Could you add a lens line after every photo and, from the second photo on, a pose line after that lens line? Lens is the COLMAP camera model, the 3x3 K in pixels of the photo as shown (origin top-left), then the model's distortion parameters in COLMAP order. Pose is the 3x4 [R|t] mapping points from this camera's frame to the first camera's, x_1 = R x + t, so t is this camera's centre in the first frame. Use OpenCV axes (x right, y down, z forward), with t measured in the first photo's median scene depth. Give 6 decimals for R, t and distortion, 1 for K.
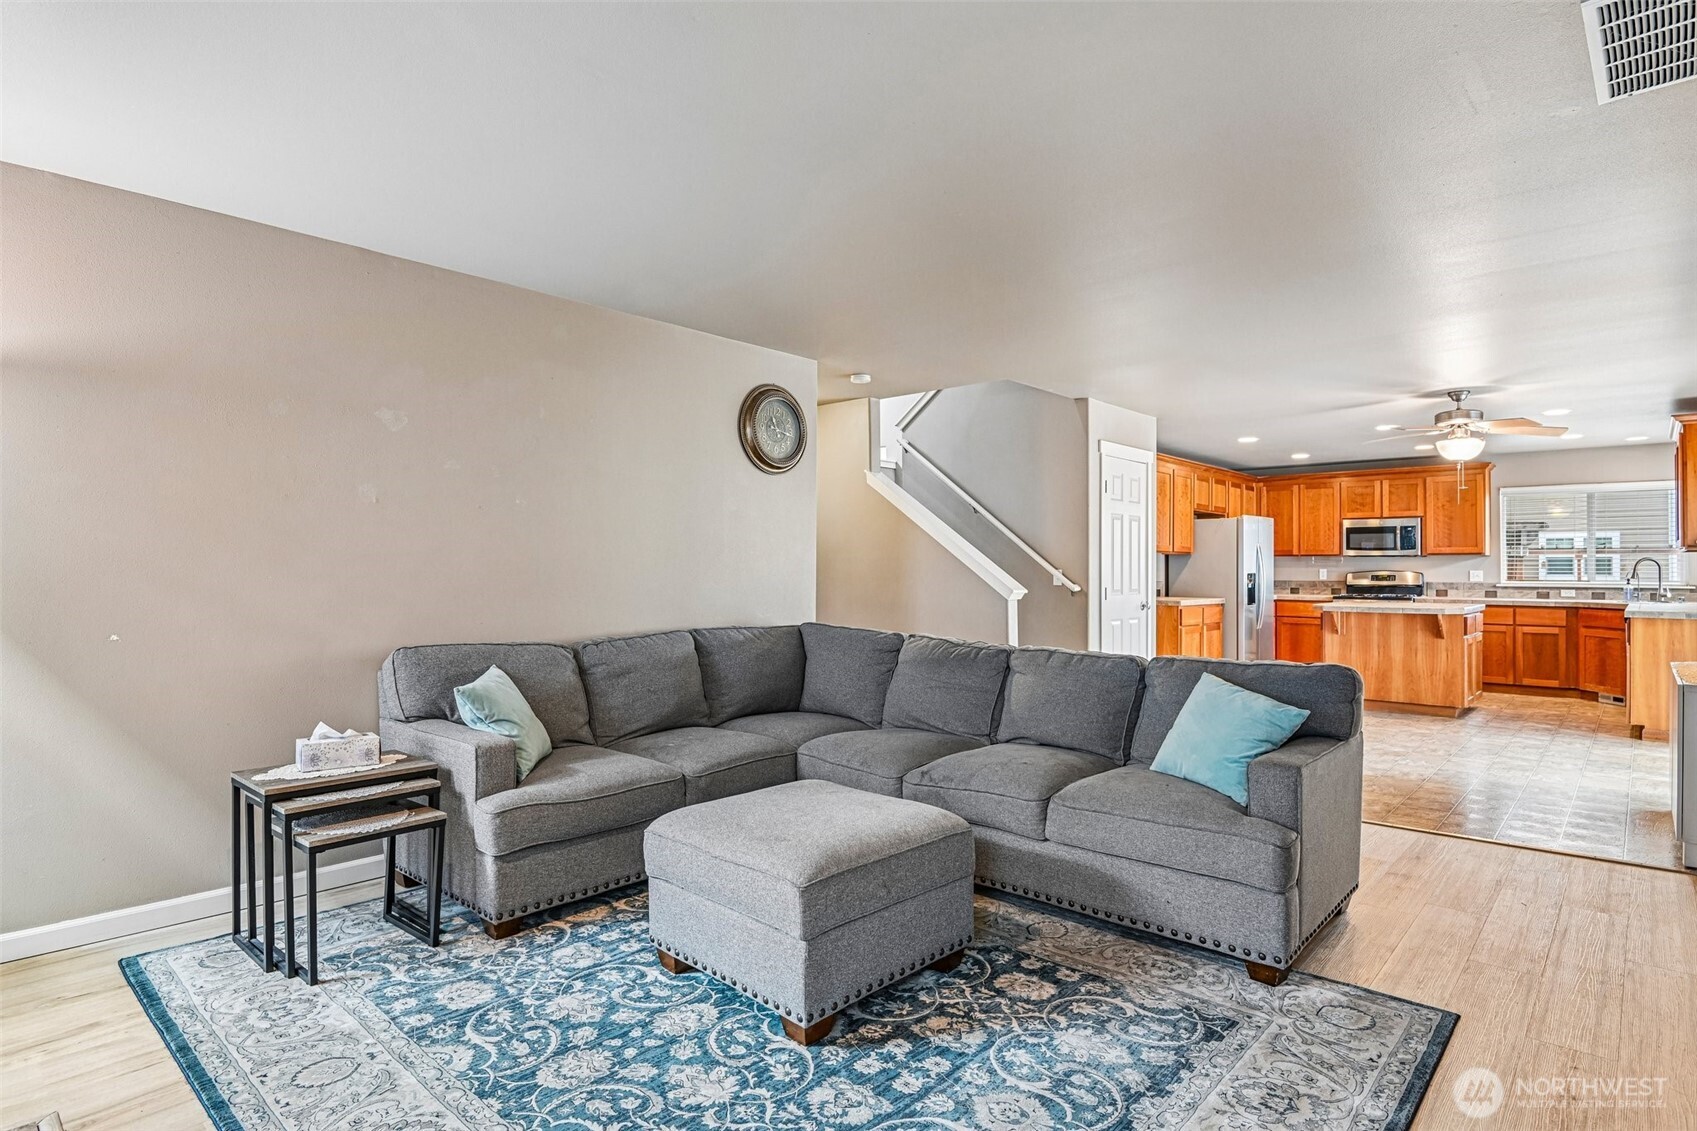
lens RADIAL K [[918.1, 0, 845.4], [0, 918.1, 564.3], [0, 0, 1]] dist [-0.010820, -0.002629]
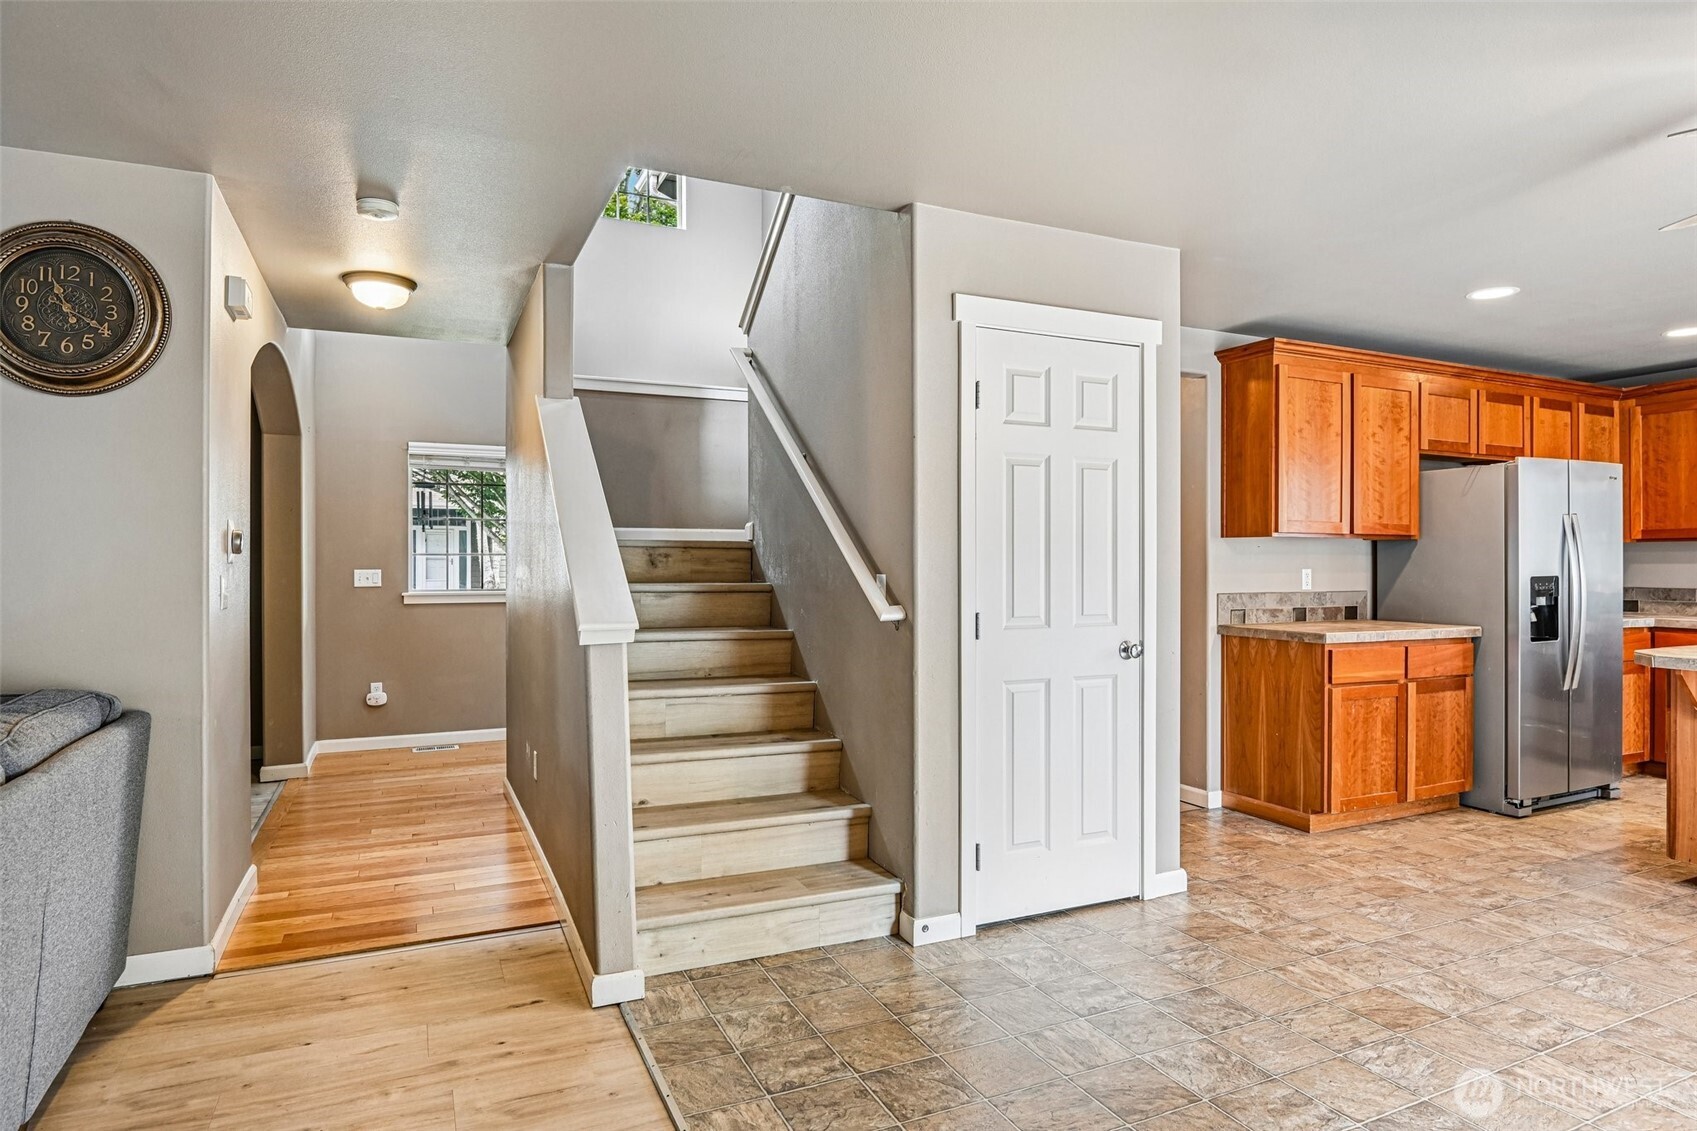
lens RADIAL K [[962.9, 0, 893.8], [0, 962.9, 561.9], [0, 0, 1]] dist [-0.012742, -0.002734]
pose [[0.922155, -0.000178, -0.386820, 0.313945], [0.003020, 0.999973, 0.006739, -0.003154], [0.386808, -0.007383, 0.922131, 0.390371]]
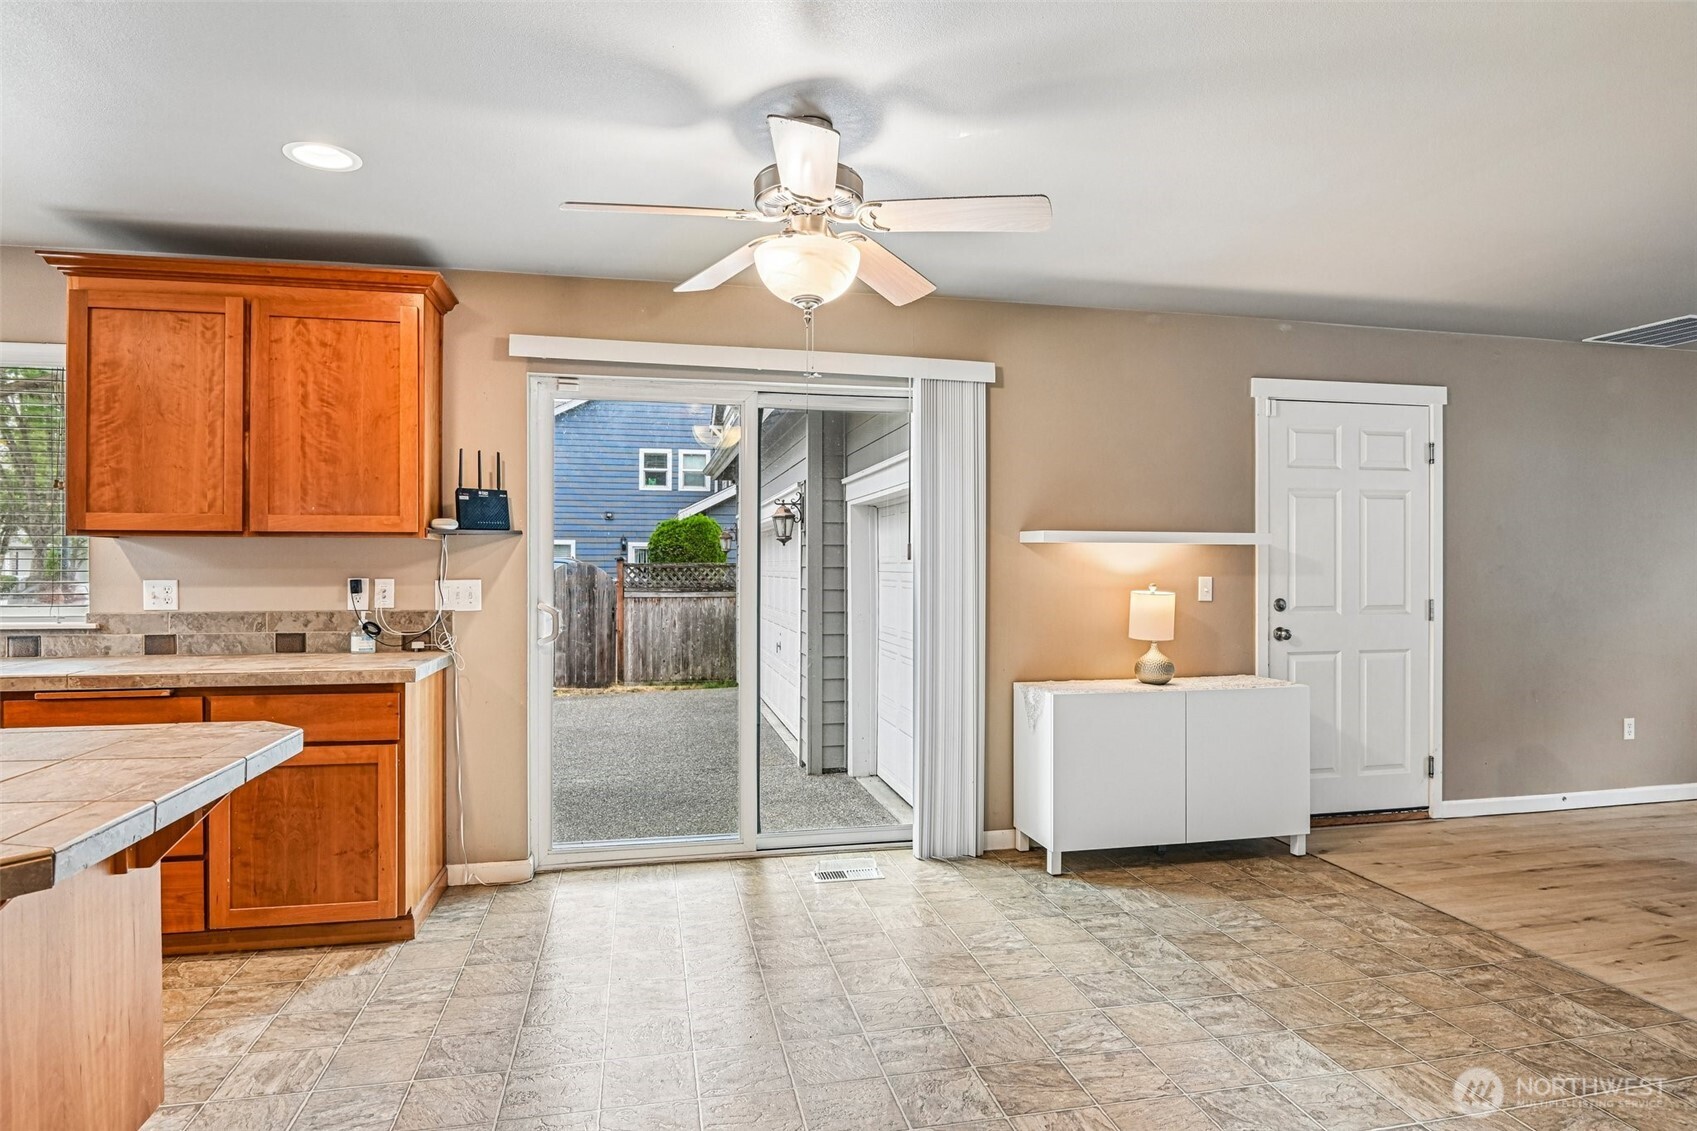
lens RADIAL K [[962.9, 0, 848.8], [0, 962.9, 561.4], [0, 0, 1]] dist [-0.012742, -0.002734]
pose [[-0.801474, -0.000525, 0.598029, 0.263272], [-0.004230, 0.999980, -0.004791, -0.002928], [-0.598014, -0.006370, -0.801460, 0.718591]]
